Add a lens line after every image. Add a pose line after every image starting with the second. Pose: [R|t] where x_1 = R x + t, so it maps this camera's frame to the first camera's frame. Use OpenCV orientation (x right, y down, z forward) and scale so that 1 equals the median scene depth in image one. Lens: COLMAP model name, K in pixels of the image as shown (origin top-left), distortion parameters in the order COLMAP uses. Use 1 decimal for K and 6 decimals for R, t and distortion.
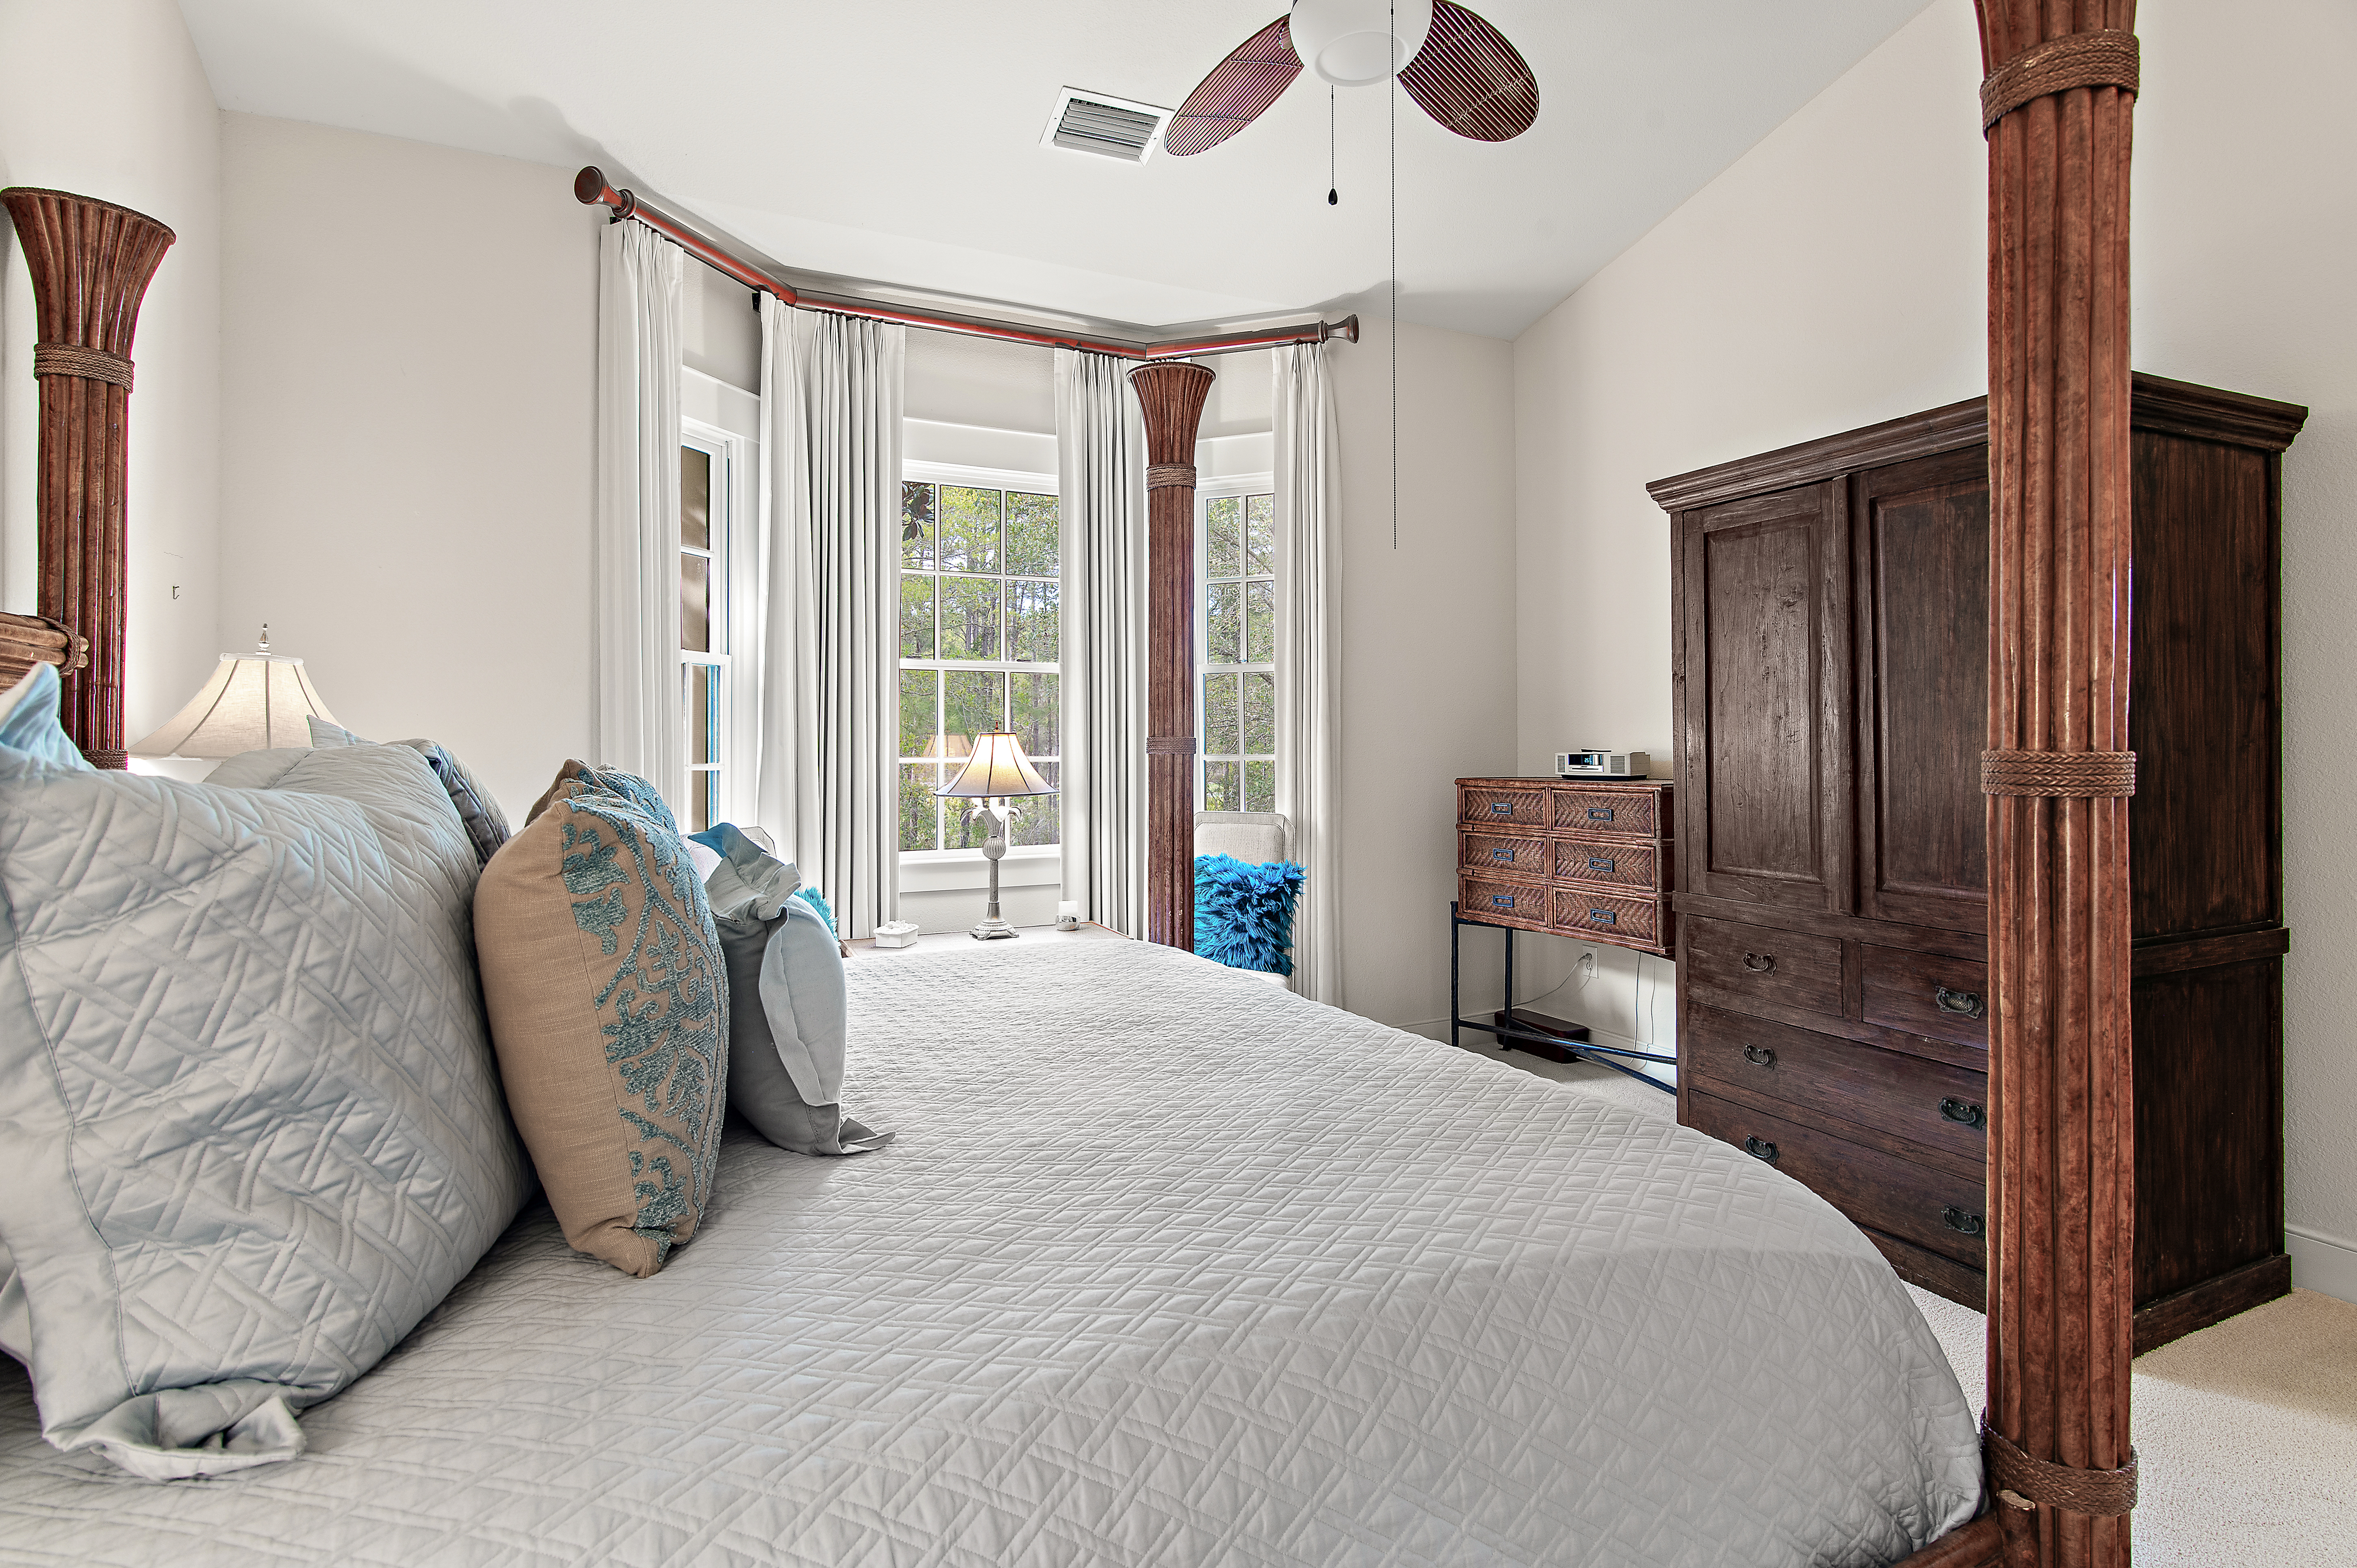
lens RADIAL K [[1169.5, 0, 1178.4], [0, 1169.5, 741.2], [0, 0, 1]] dist [-0.000086, -0.000163]
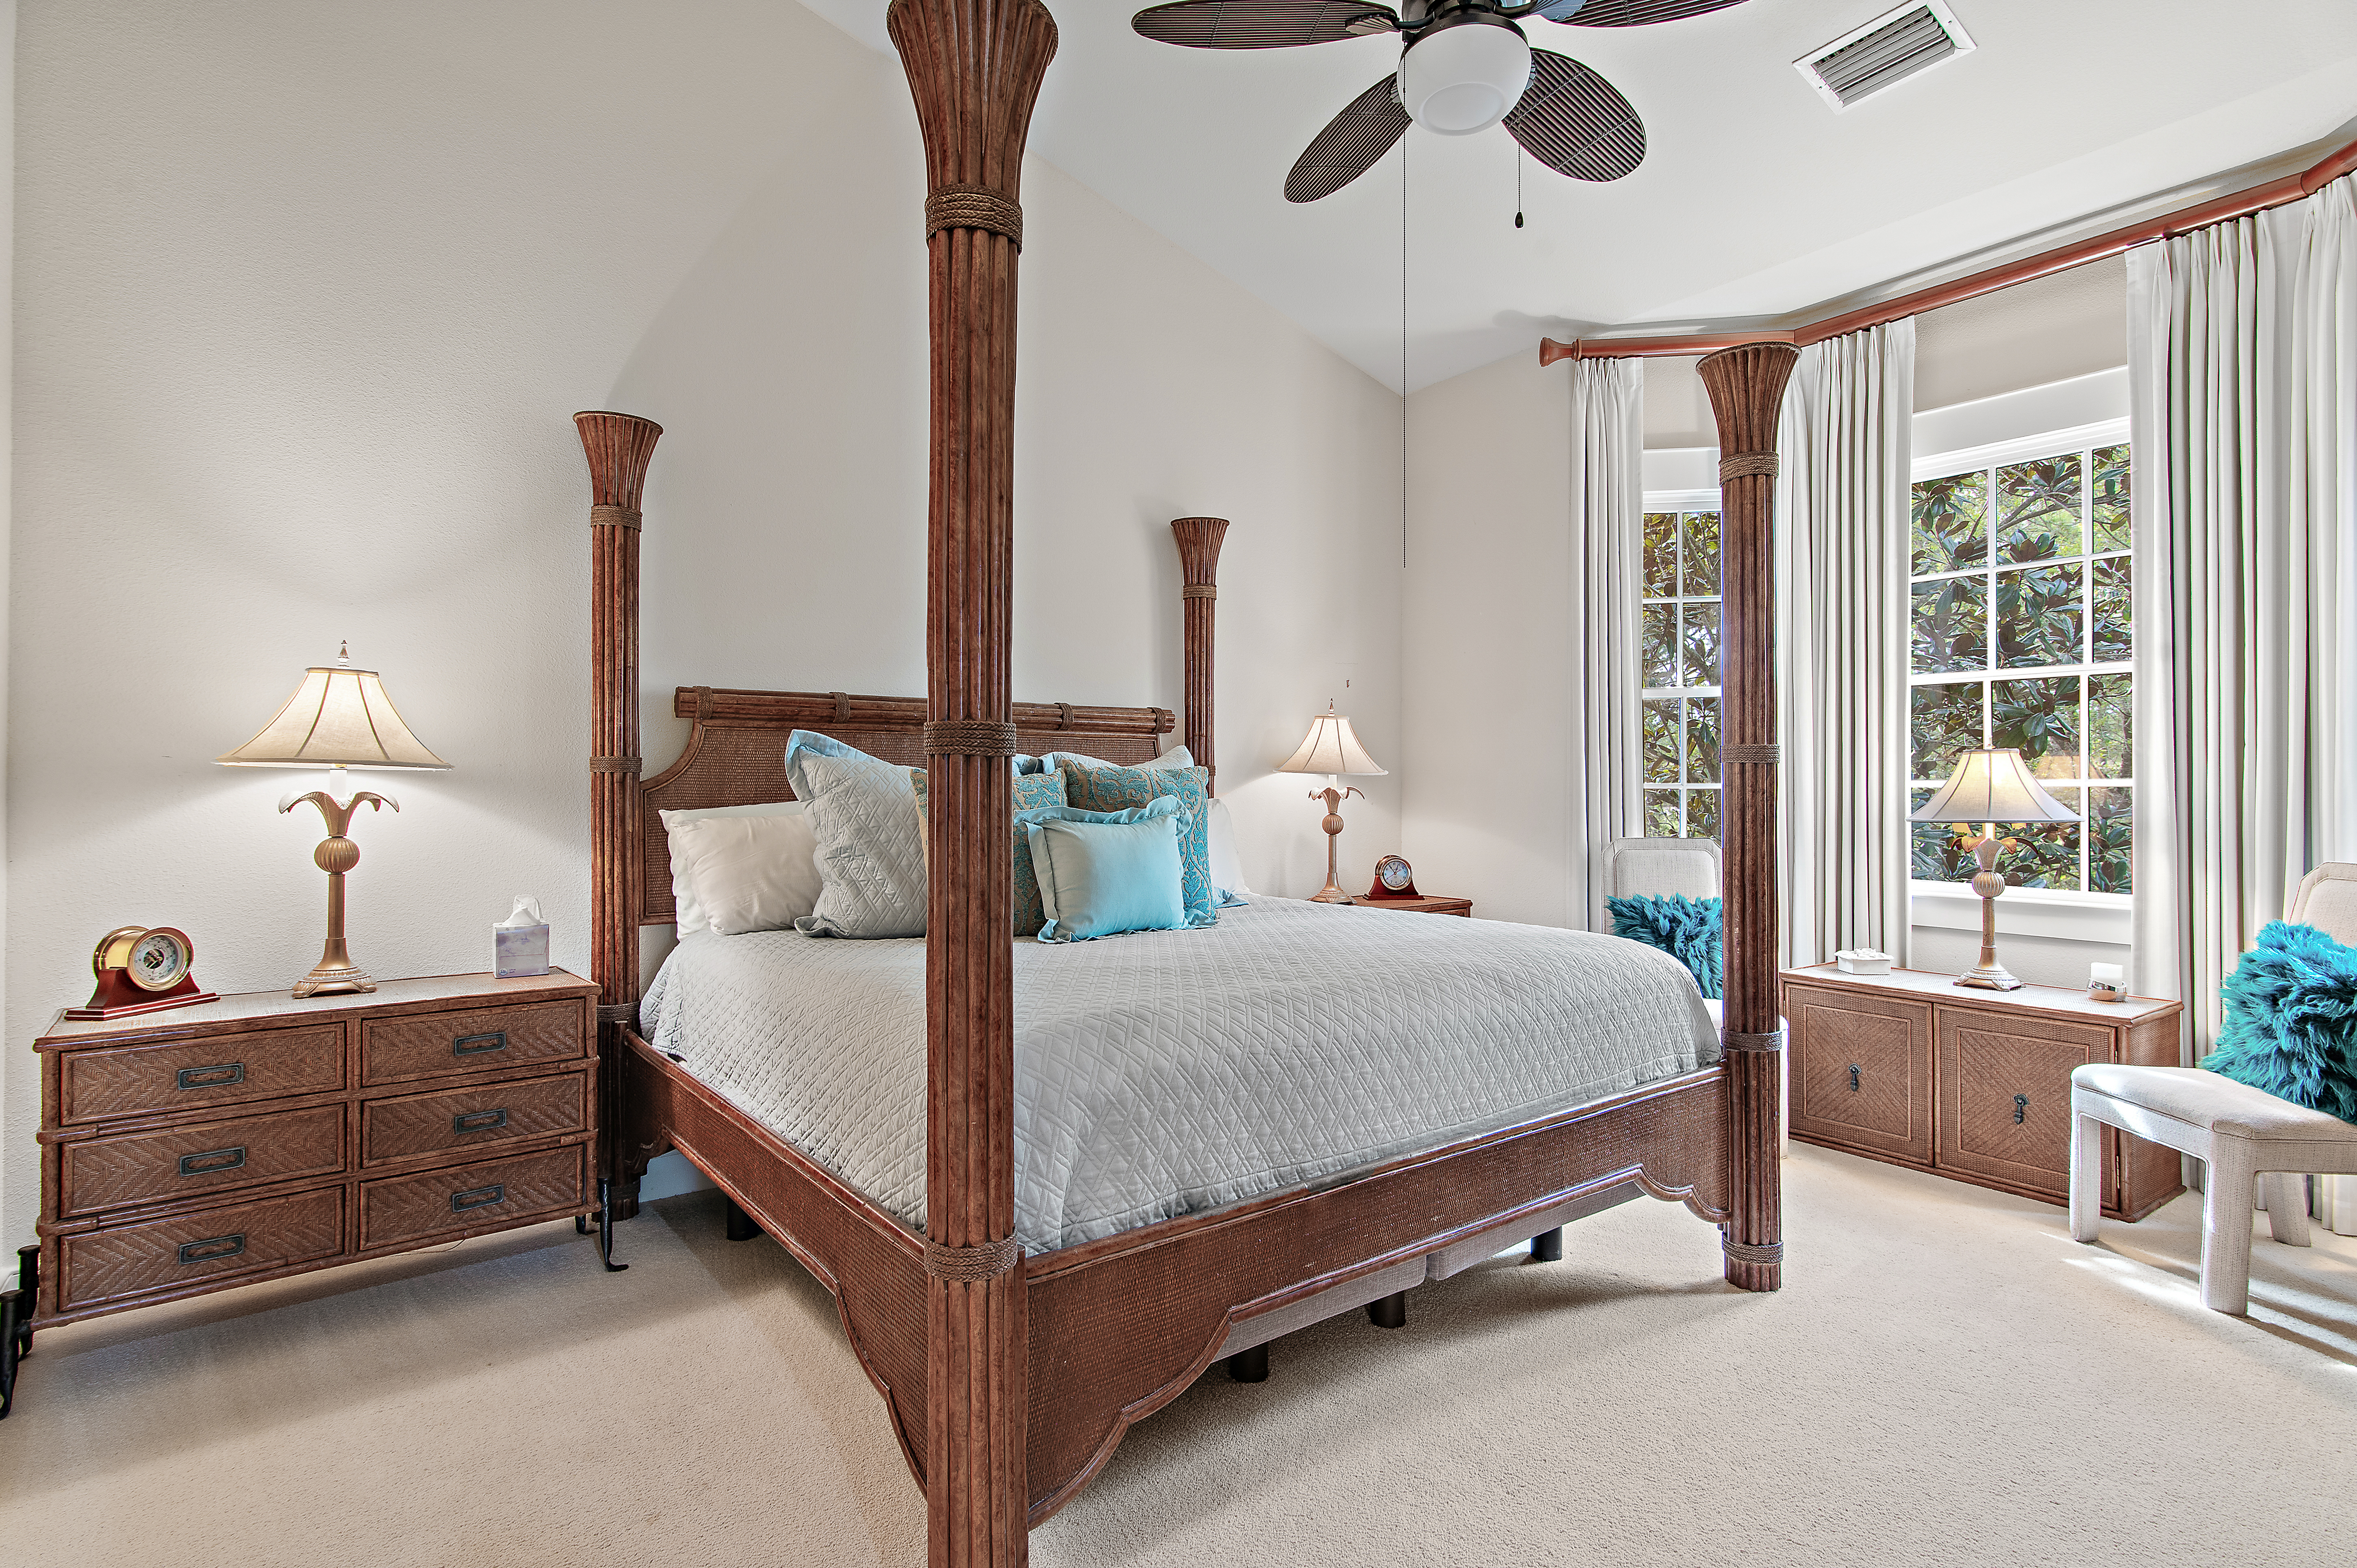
lens RADIAL K [[1170.6, 0, 1173.4], [0, 1170.6, 778.9], [0, 0, 1]] dist [0.005769, 0.000079]
pose [[0.208749, -0.005822, -0.977952, 0.562030], [0.001815, 0.999983, -0.005565, 0.016586], [0.977968, -0.000613, 0.208756, 0.236423]]
